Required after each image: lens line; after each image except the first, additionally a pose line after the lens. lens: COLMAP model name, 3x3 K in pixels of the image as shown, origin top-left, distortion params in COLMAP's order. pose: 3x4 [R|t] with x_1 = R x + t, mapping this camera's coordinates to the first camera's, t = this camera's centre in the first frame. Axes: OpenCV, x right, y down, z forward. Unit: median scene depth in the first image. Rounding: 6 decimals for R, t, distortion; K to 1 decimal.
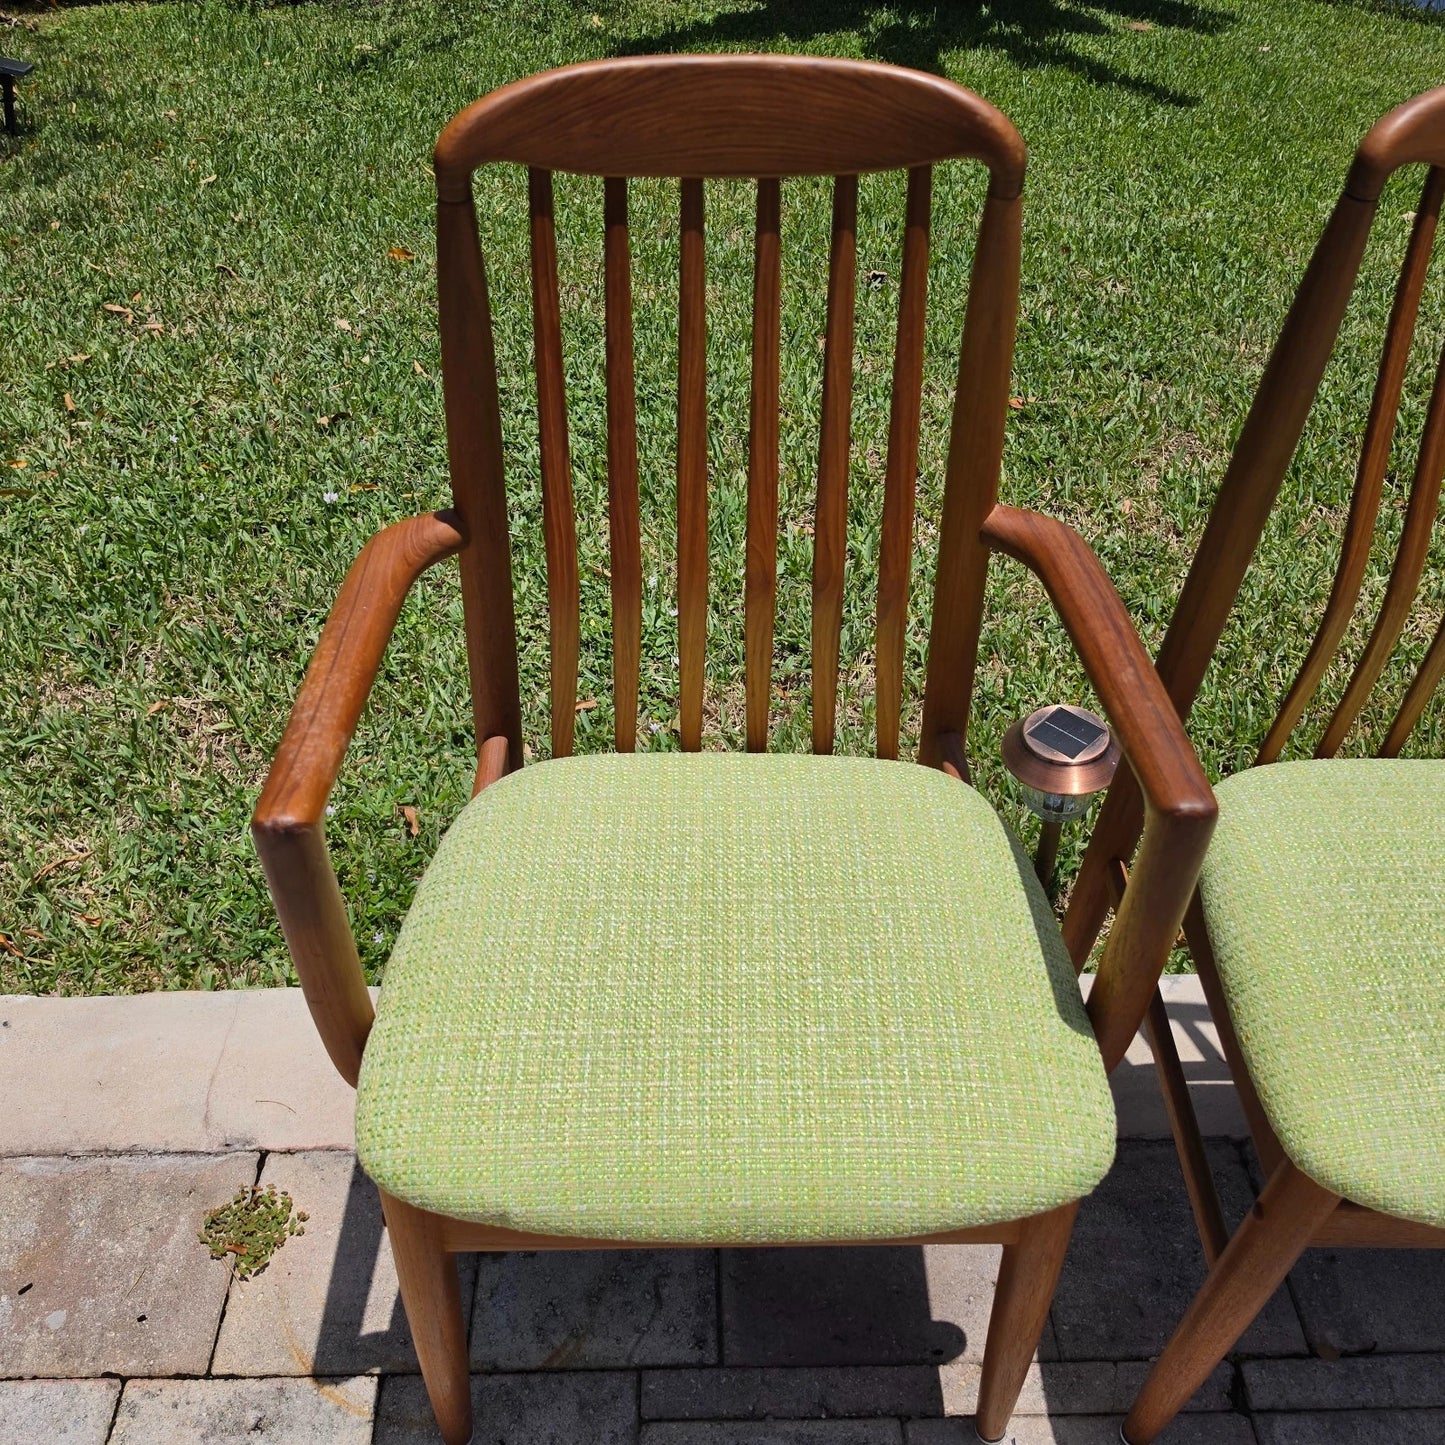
lens RADIAL K [[1312.0, 0, 736.9], [0, 1312.0, 723.2], [0, 0, 1]] dist [0.105919, -0.140892]
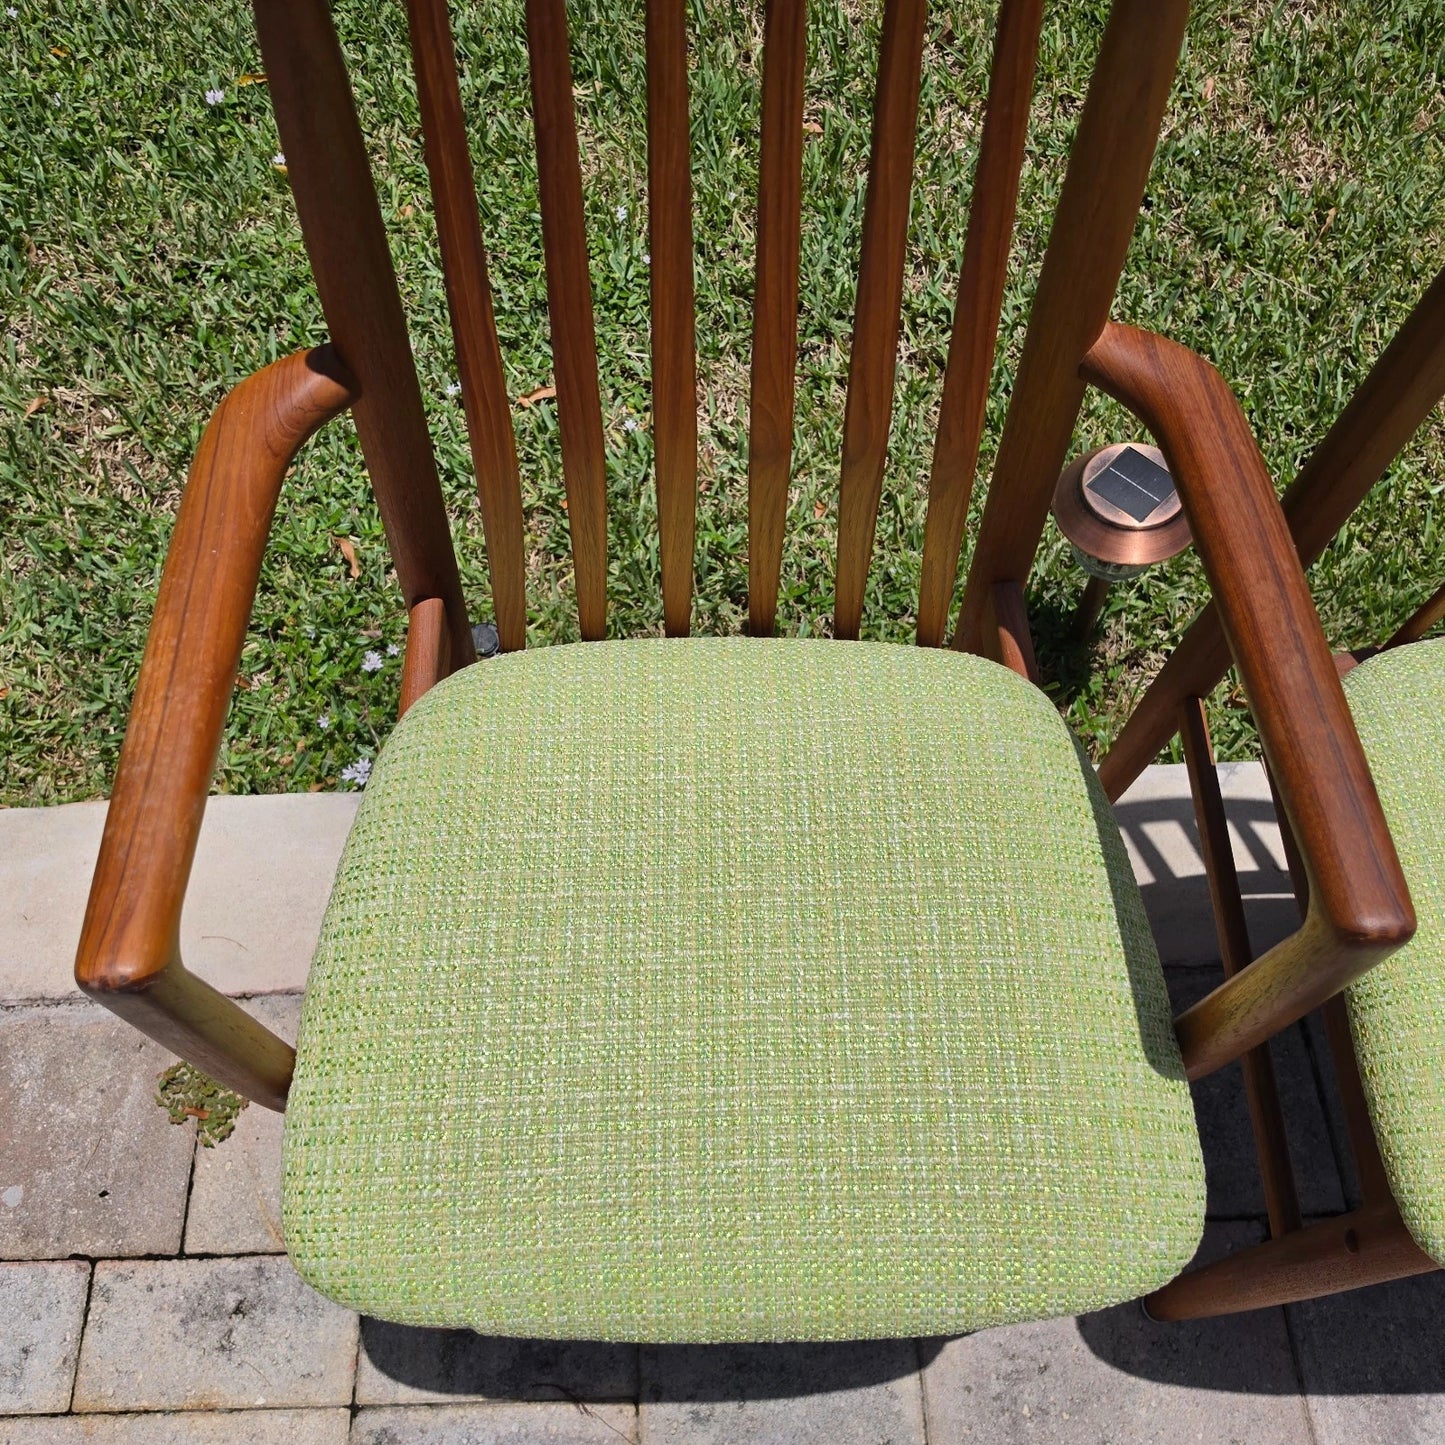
lens RADIAL K [[1338.4, 0, 722.5], [0, 1338.4, 722.5], [0, 0, 1]] dist [0.101152, -0.171079]
pose [[0.999954, -0.009427, -0.001612, -0.004293], [0.009419, 0.941442, 0.337044, -0.108957], [-0.001659, -0.337044, 0.941488, 0.129018]]
